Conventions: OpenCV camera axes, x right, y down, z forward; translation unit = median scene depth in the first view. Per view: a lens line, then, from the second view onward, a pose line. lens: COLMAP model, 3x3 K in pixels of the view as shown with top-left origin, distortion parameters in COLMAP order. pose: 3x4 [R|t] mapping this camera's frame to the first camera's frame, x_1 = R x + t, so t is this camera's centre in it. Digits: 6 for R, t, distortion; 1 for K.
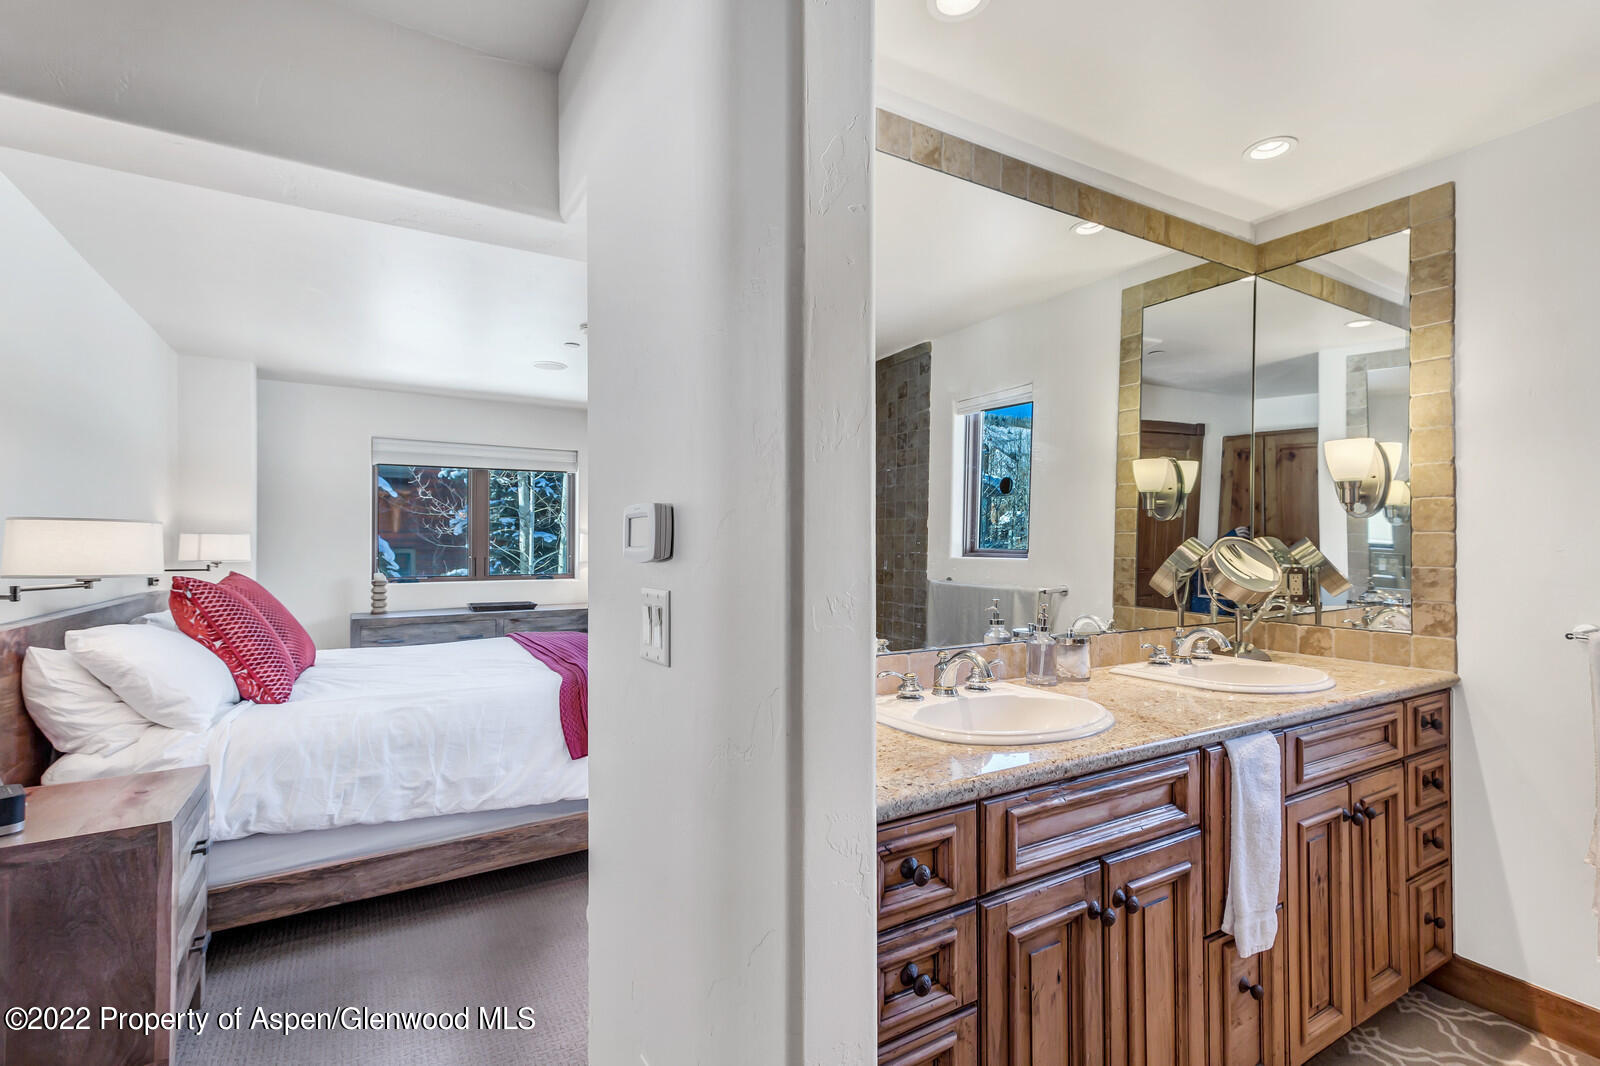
lens RADIAL K [[734.4, 0, 799.6], [0, 734.4, 535.0], [0, 0, 1]] dist [0.016649, -0.000735]
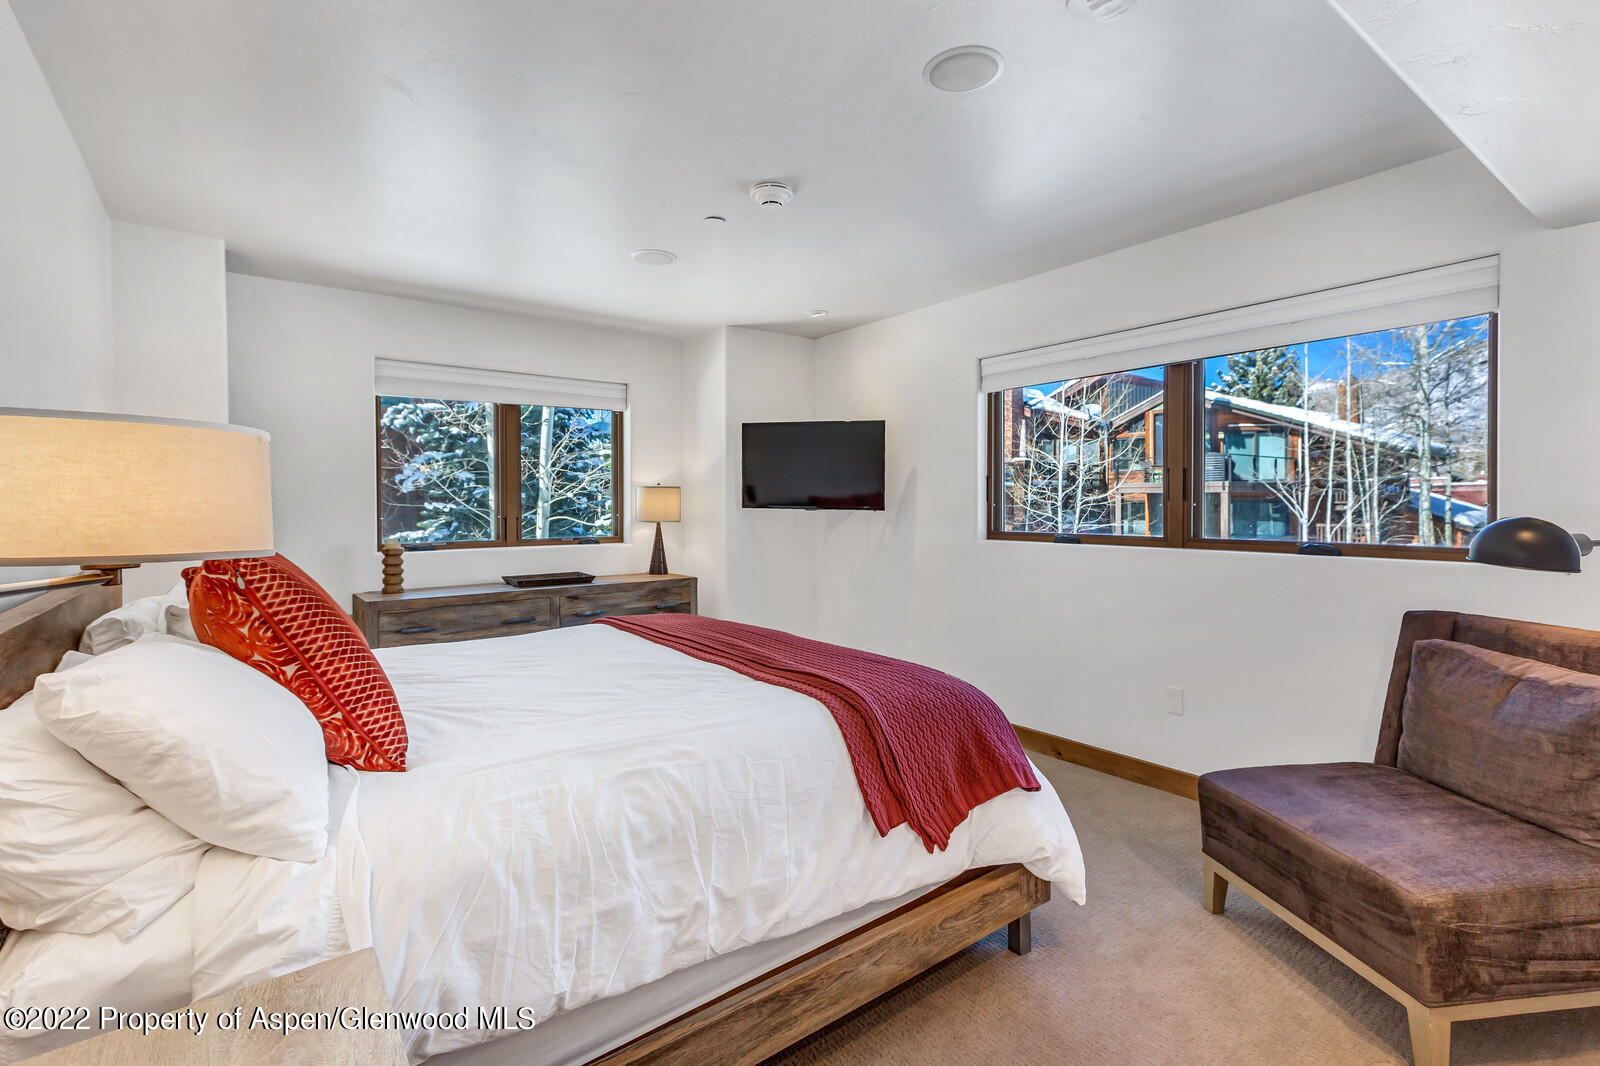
lens RADIAL K [[734.4, 0, 795.8], [0, 734.4, 504.3], [0, 0, 1]] dist [0.016649, -0.000735]
pose [[0.994441, -0.003171, 0.105251, -0.474959], [0.001792, 0.999911, 0.013198, 0.015608], [-0.105283, -0.012936, 0.994358, 0.415556]]
